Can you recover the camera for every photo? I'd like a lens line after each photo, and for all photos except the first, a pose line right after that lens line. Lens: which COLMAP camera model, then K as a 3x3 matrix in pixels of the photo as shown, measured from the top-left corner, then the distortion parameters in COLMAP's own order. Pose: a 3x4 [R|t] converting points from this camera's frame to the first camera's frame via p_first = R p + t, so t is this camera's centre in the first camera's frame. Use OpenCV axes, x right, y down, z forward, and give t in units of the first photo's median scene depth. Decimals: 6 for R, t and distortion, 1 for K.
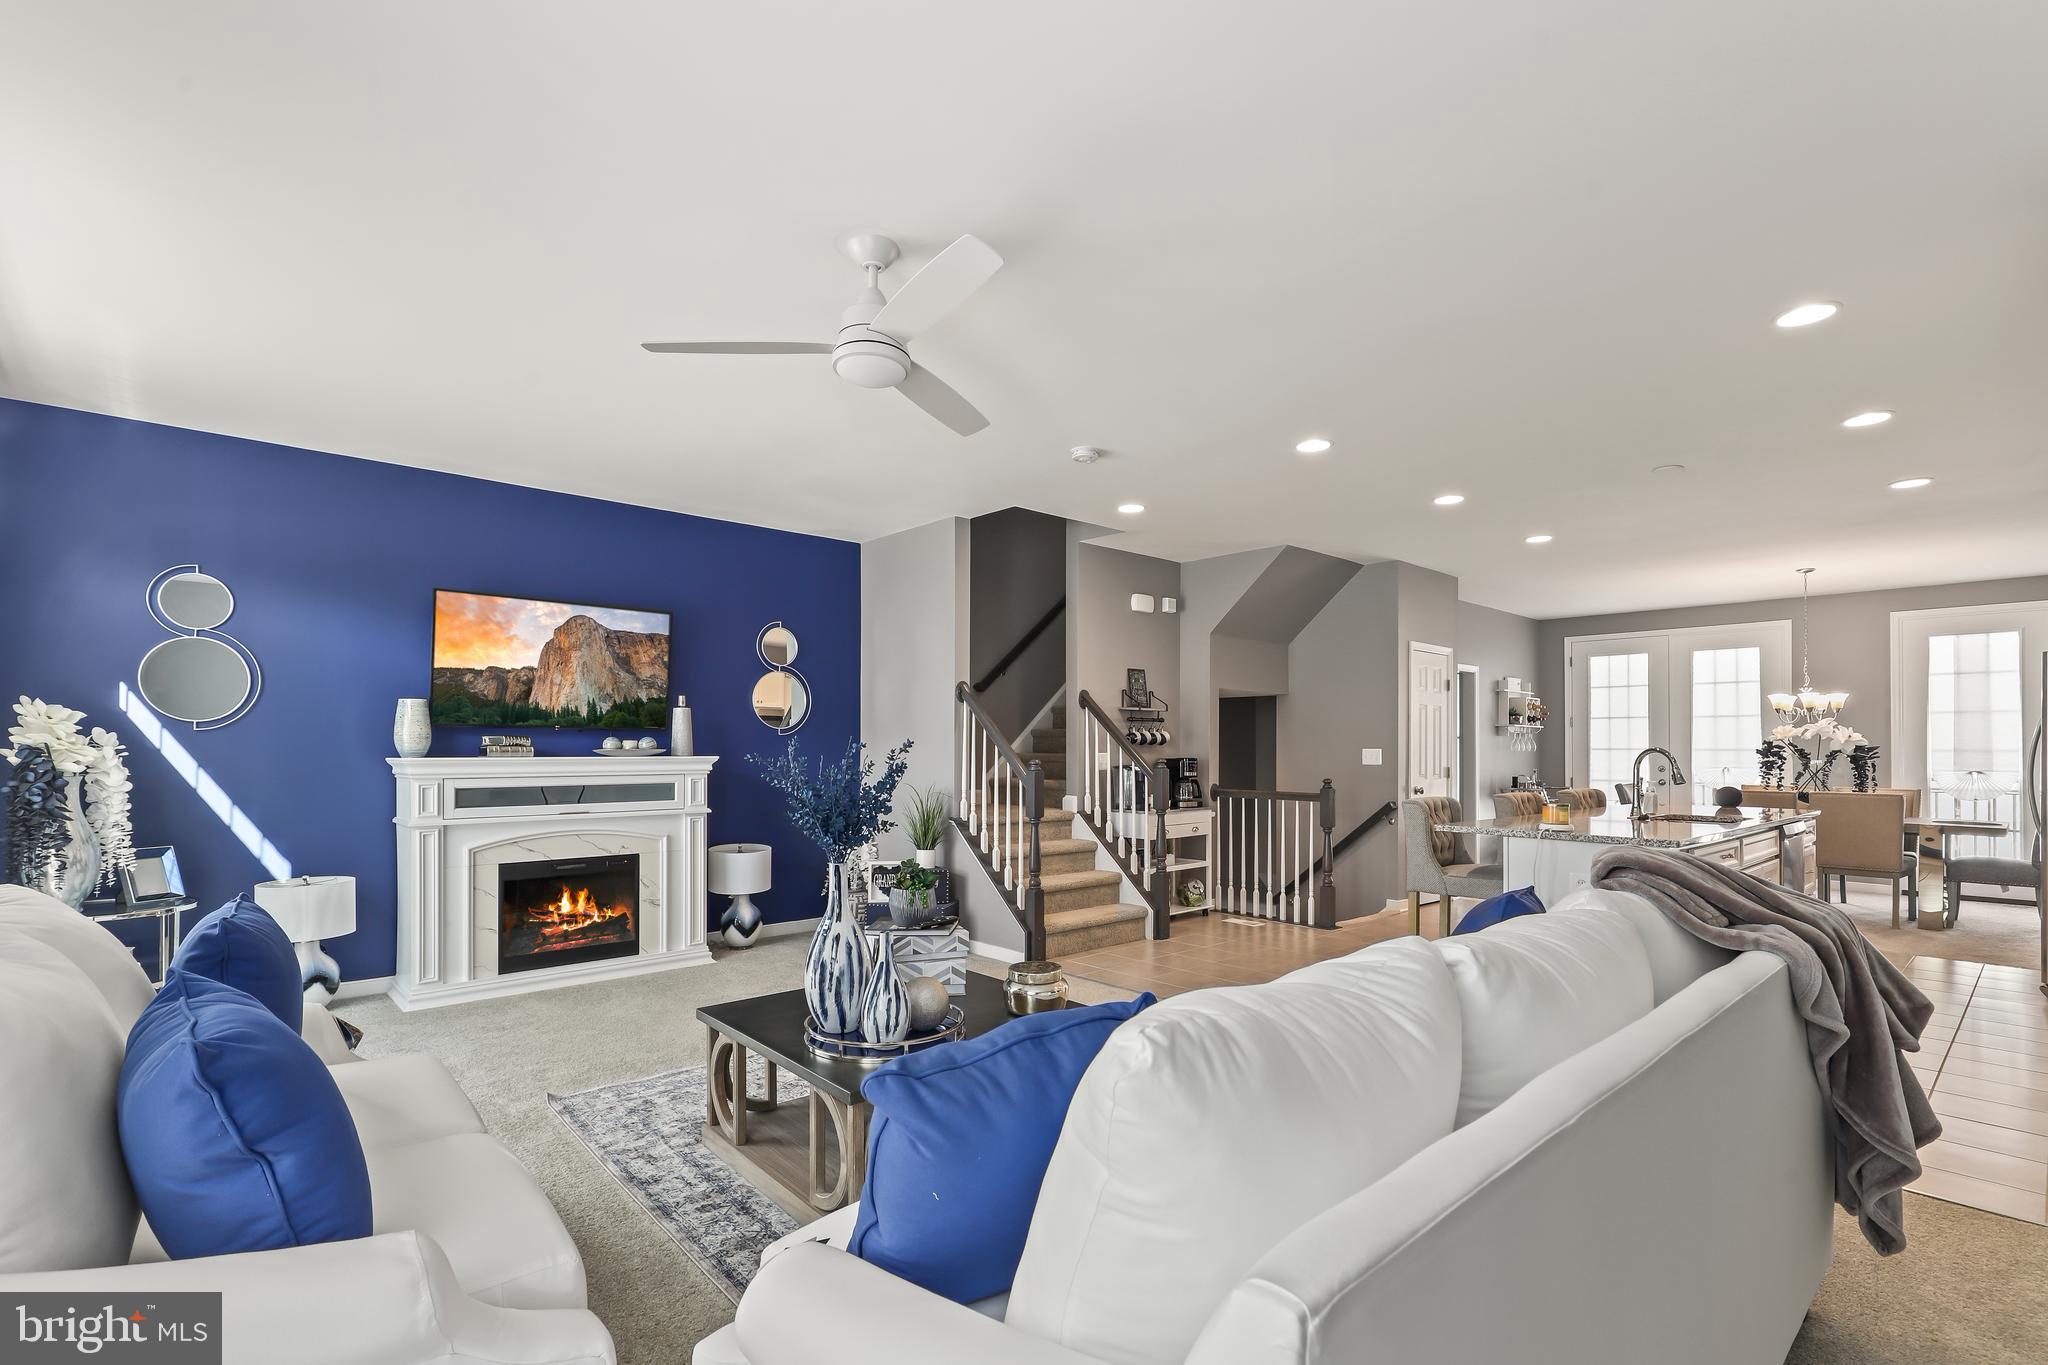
lens RADIAL K [[957.4, 0, 1019.3], [0, 957.4, 731.7], [0, 0, 1]] dist [-0.002248, -0.000727]
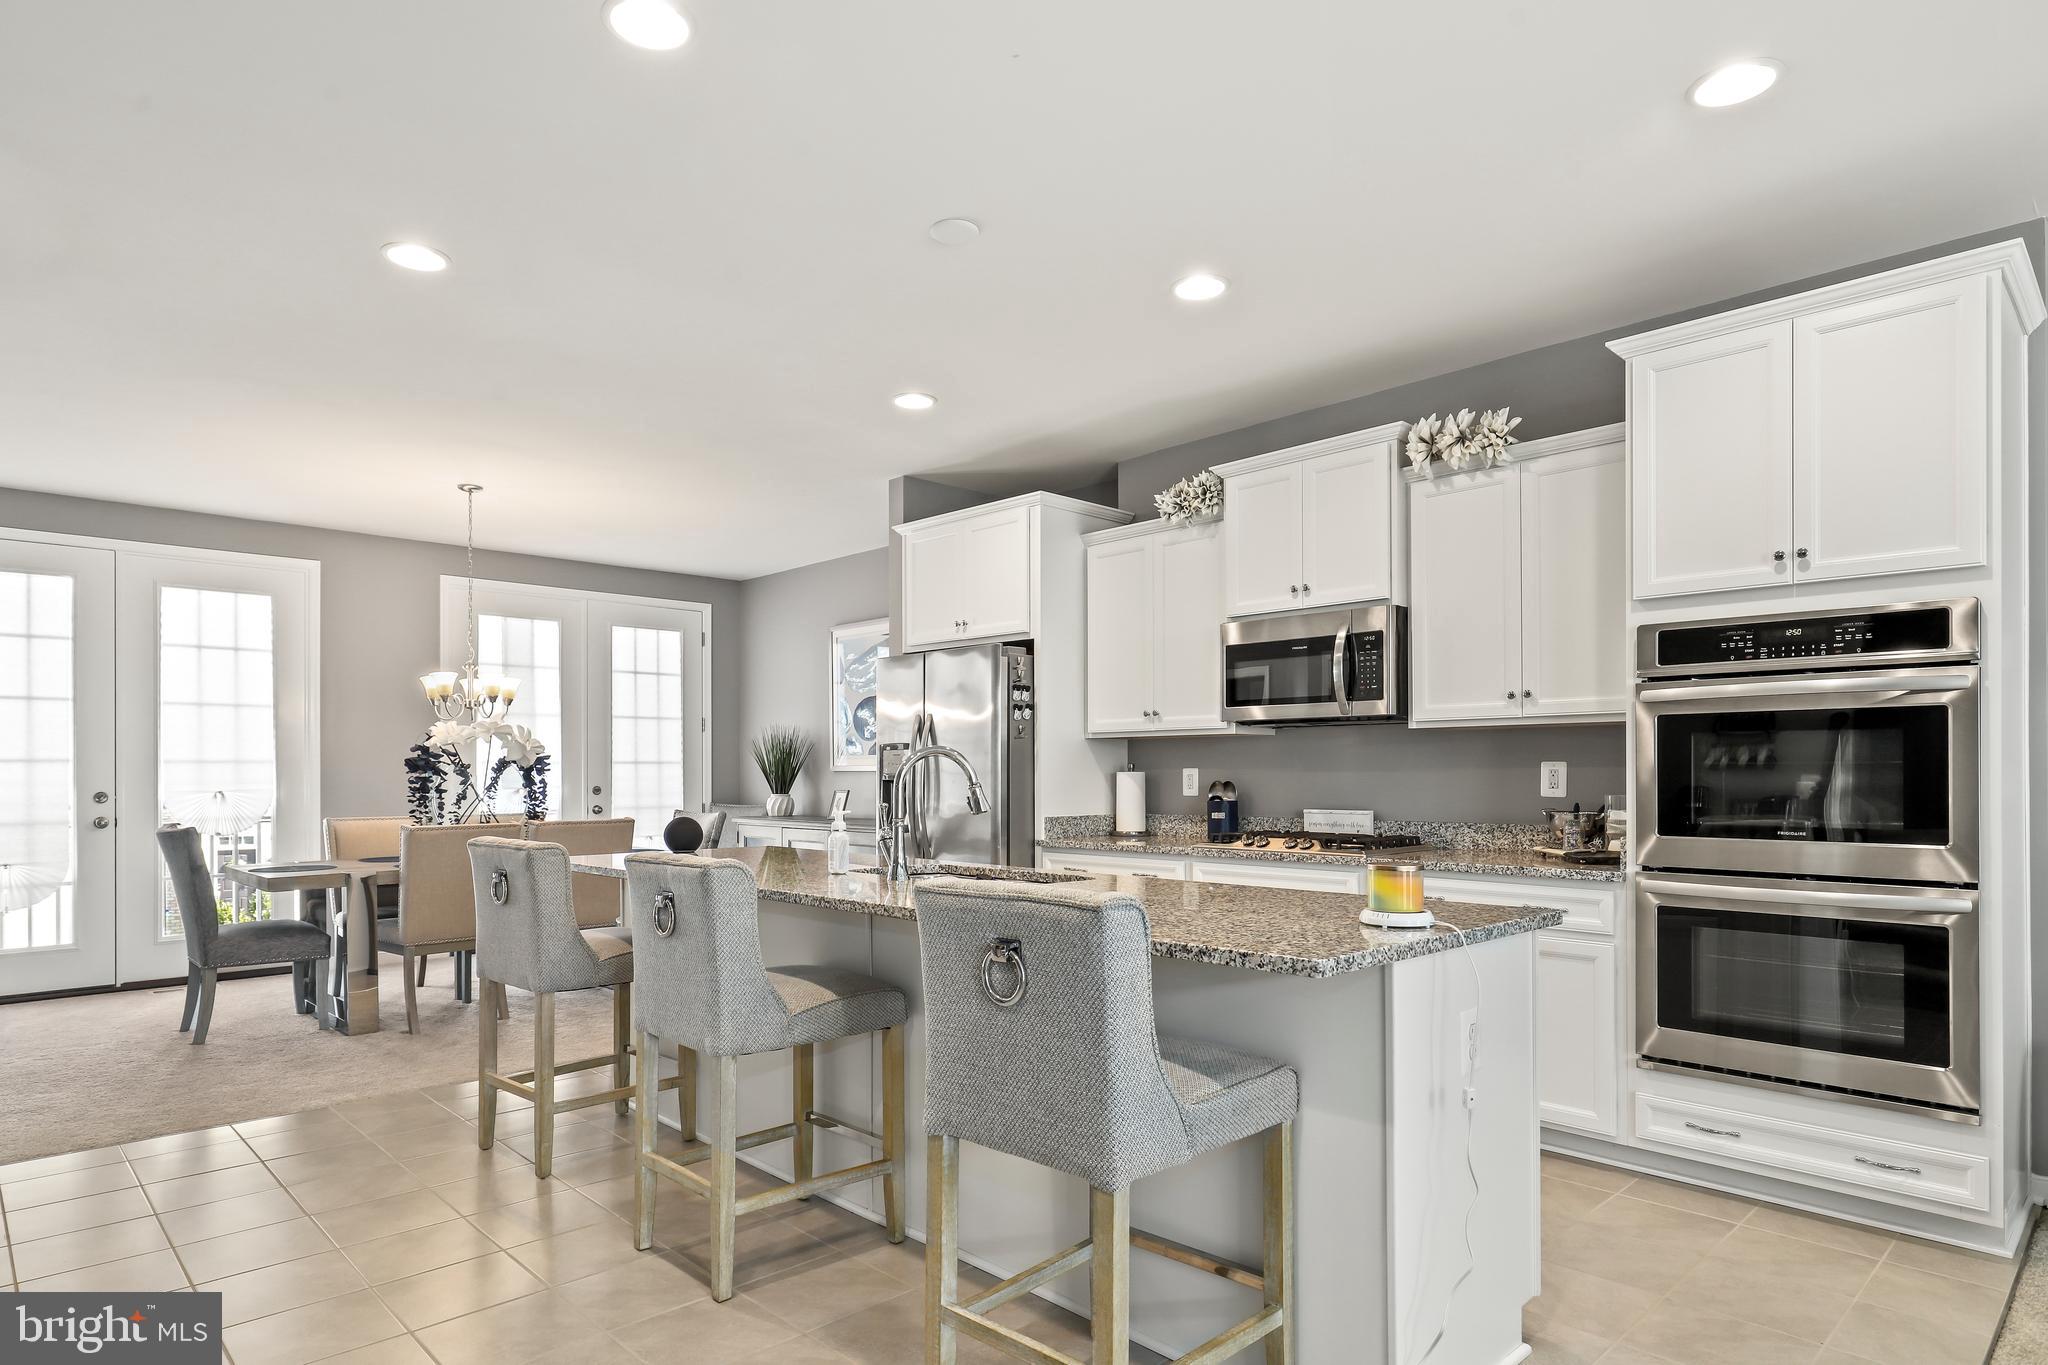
lens RADIAL K [[1145.3, 0, 999.3], [0, 1145.3, 762.2], [0, 0, 1]] dist [-0.003963, 0.000111]
pose [[-0.024696, 0.001935, 0.999693, 0.021691], [-0.014322, 0.999895, -0.002290, 0.017345], [-0.999592, -0.014374, -0.024666, 0.657990]]
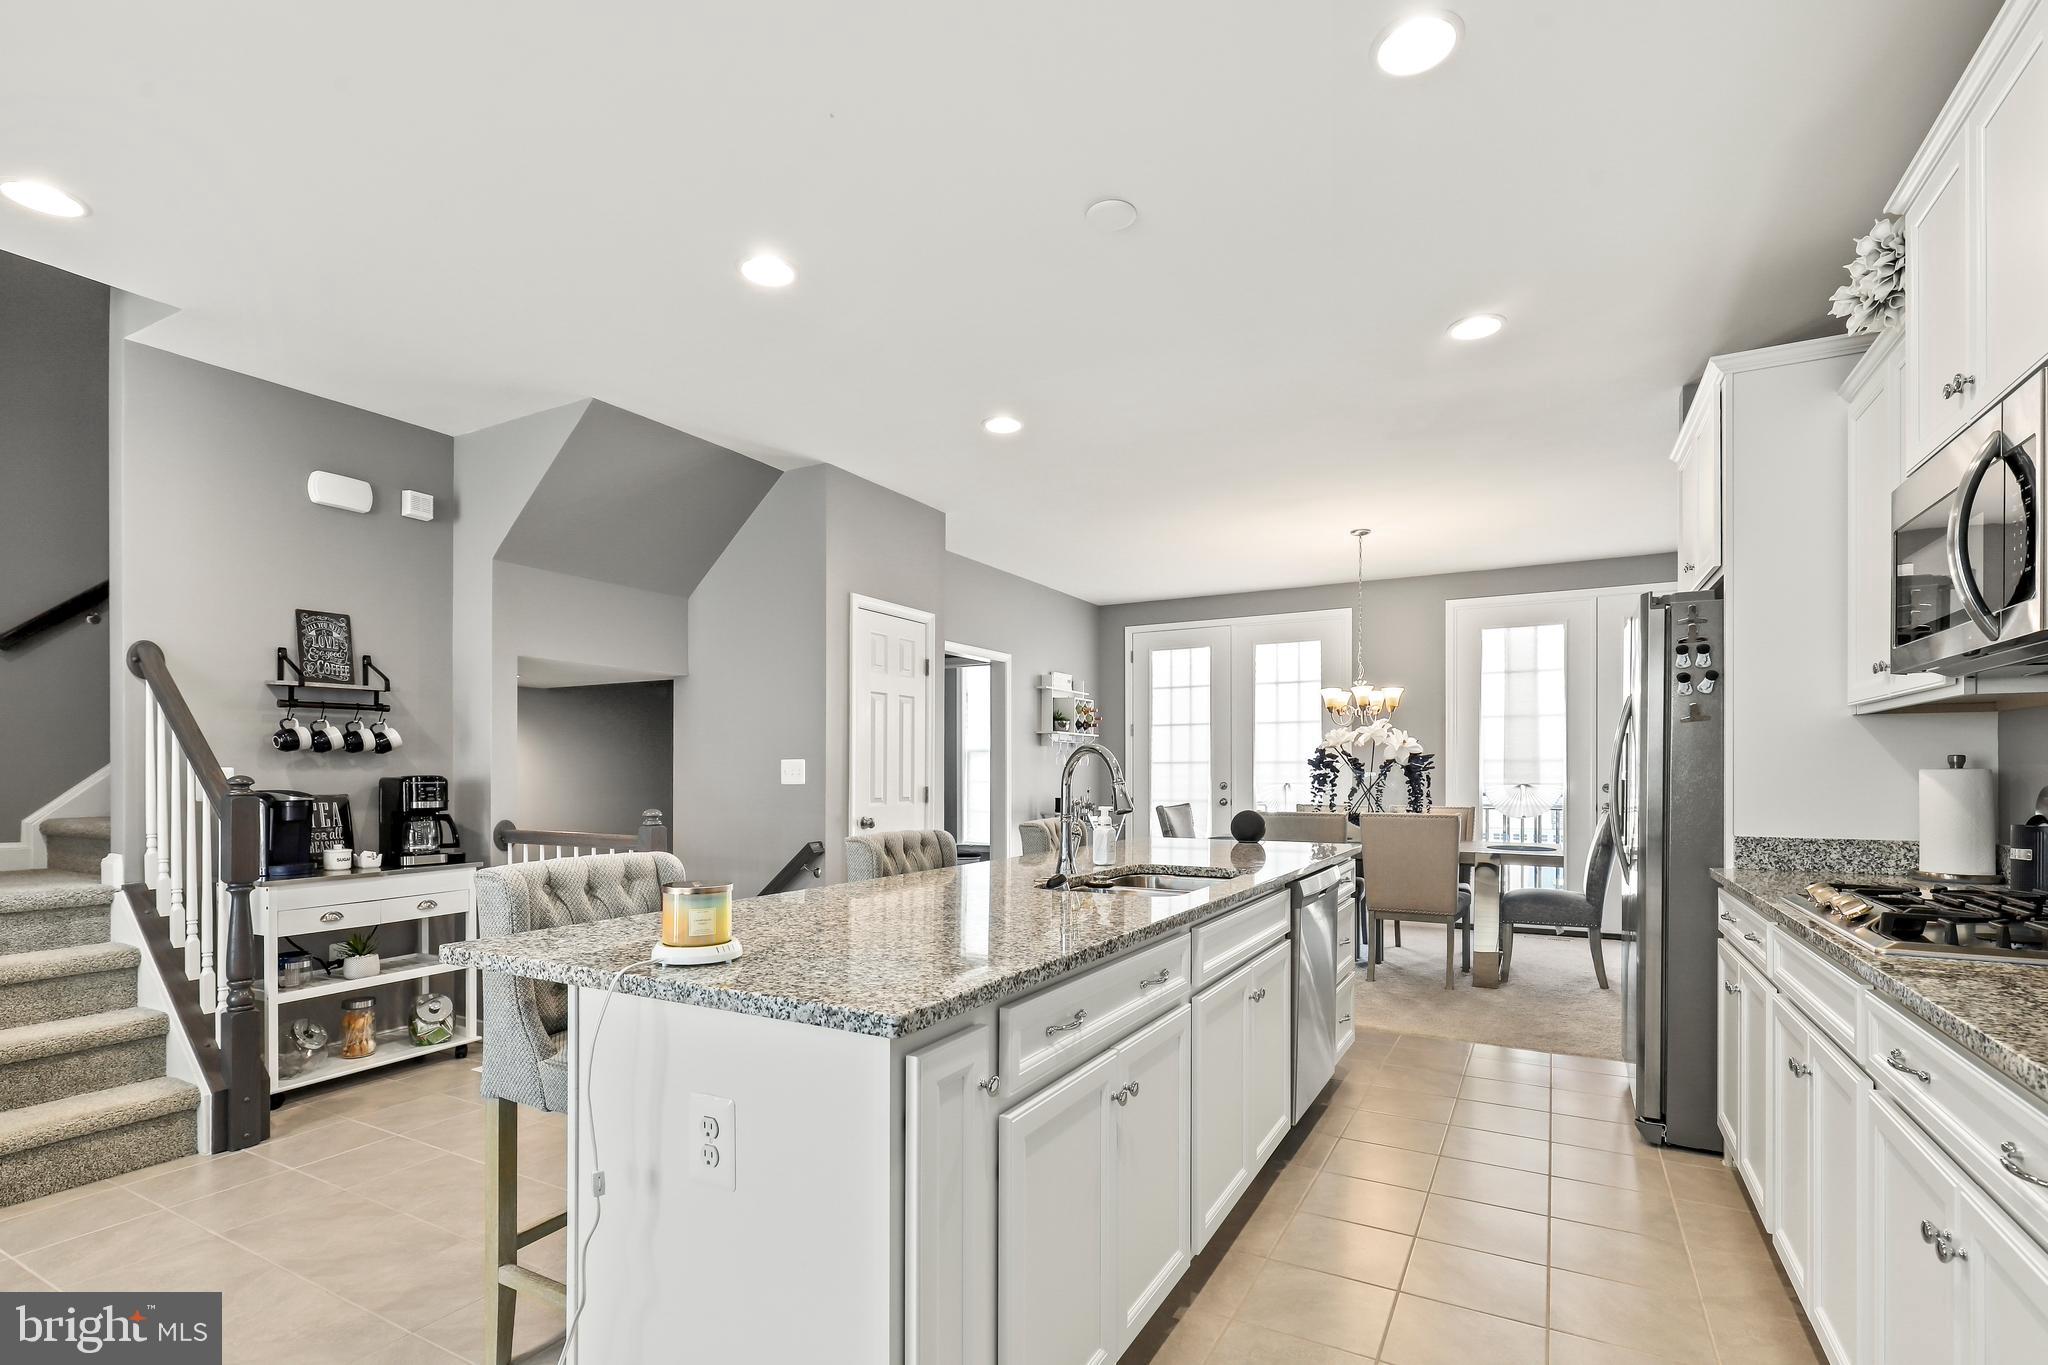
lens RADIAL K [[957.4, 0, 1038.0], [0, 957.4, 767.4], [0, 0, 1]] dist [-0.002248, -0.000727]
pose [[0.942942, -0.005525, 0.332912, 0.311390], [0.001057, 0.999907, 0.013602, 0.014624], [-0.332956, -0.012474, 0.942860, 0.344836]]
